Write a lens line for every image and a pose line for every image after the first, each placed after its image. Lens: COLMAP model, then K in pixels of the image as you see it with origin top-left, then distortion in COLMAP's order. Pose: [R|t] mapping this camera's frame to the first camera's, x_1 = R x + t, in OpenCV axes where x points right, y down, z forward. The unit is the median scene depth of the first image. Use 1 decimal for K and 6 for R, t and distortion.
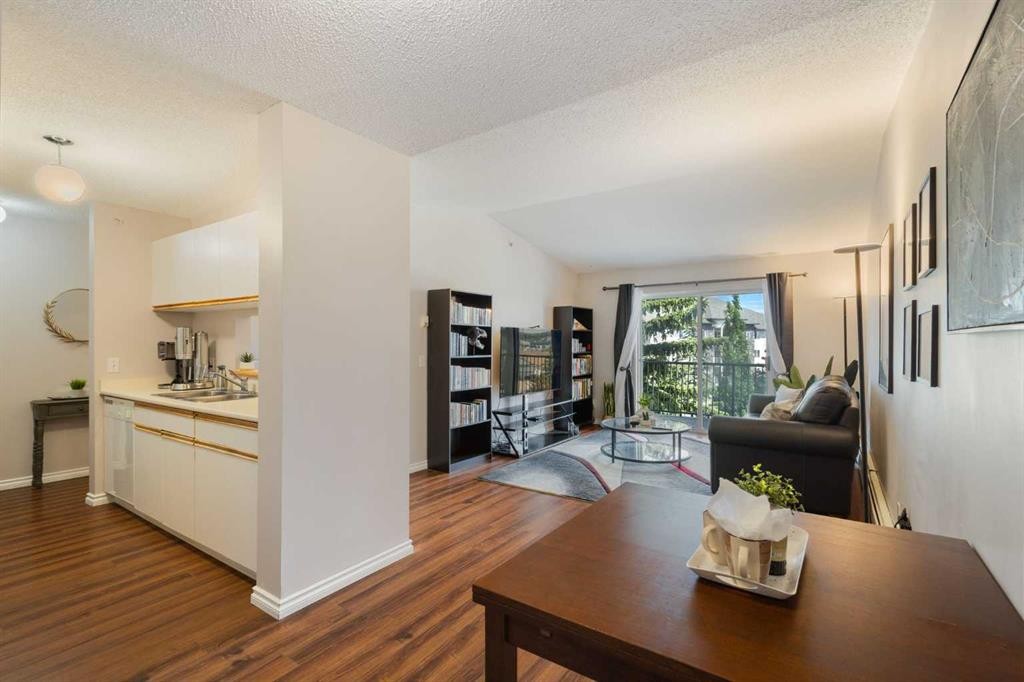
lens RADIAL K [[479.4, 0, 503.7], [0, 479.4, 347.2], [0, 0, 1]] dist [-0.000336, -0.000043]
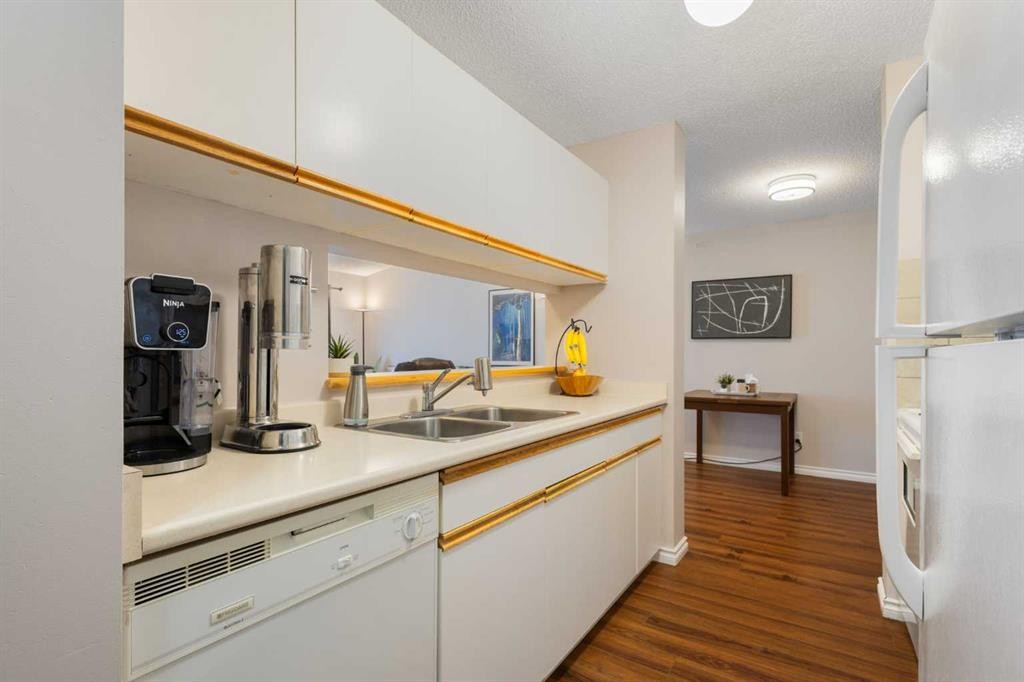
lens RADIAL K [[481.9, 0, 513.9], [0, 481.9, 353.3], [0, 0, 1]] dist [0.000260, -0.000042]
pose [[-0.031092, 0.000460, 0.999516, -0.735908], [0.000890, 1.000000, -0.000432, 0.021968], [-0.999516, 0.000876, -0.031092, 0.638642]]
